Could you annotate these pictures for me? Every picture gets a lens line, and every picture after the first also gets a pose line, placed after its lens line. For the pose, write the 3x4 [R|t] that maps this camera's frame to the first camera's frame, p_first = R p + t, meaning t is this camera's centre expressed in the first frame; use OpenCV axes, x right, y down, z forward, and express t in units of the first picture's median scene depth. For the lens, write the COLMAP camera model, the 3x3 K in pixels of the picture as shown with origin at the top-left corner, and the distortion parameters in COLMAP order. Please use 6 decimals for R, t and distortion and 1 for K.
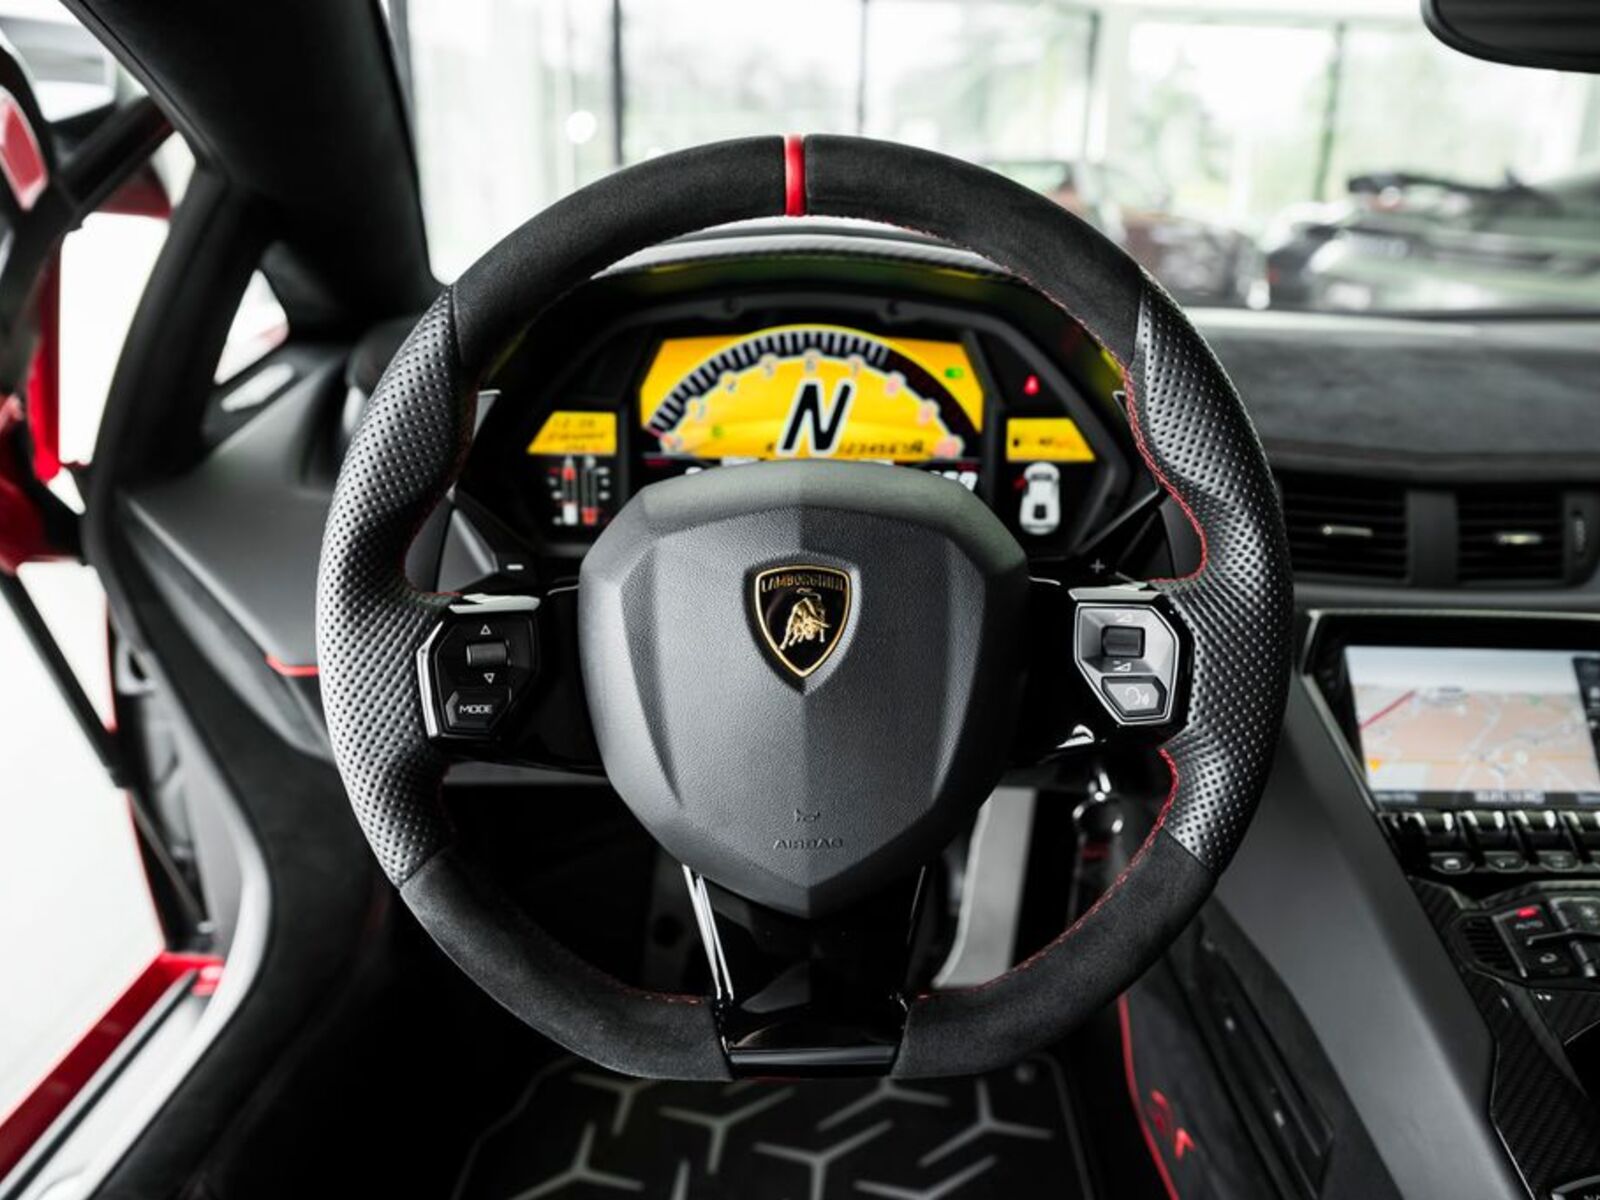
lens RADIAL K [[1194.1, 0, 794.1], [0, 1194.1, 590.7], [0, 0, 1]] dist [-0.076332, 0.025805]
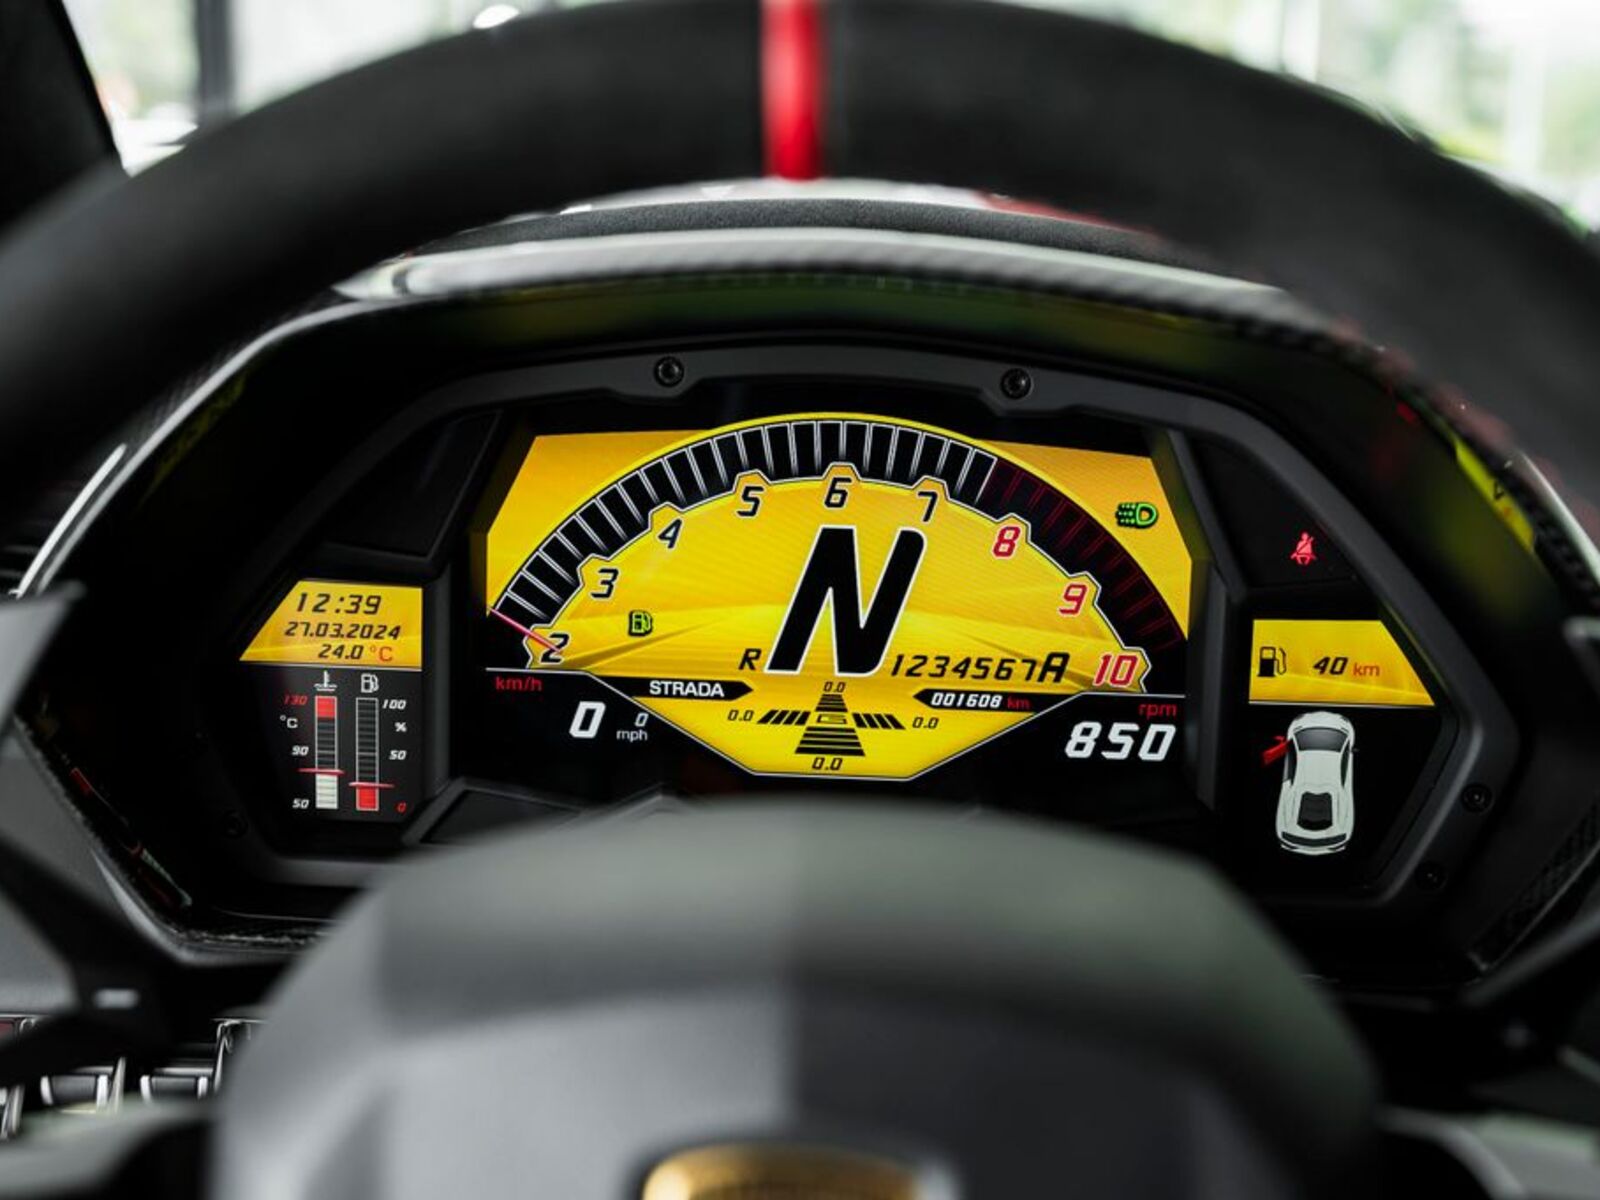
lens RADIAL K [[1776.6, 0, 802.2], [0, 1776.6, 599.4], [0, 0, 1]] dist [-0.047276, 0.000000]
pose [[0.999717, 0.022298, -0.008310, 0.006810], [-0.022872, 0.996776, -0.076906, -0.091598], [0.006569, 0.077074, 0.997004, 0.291173]]
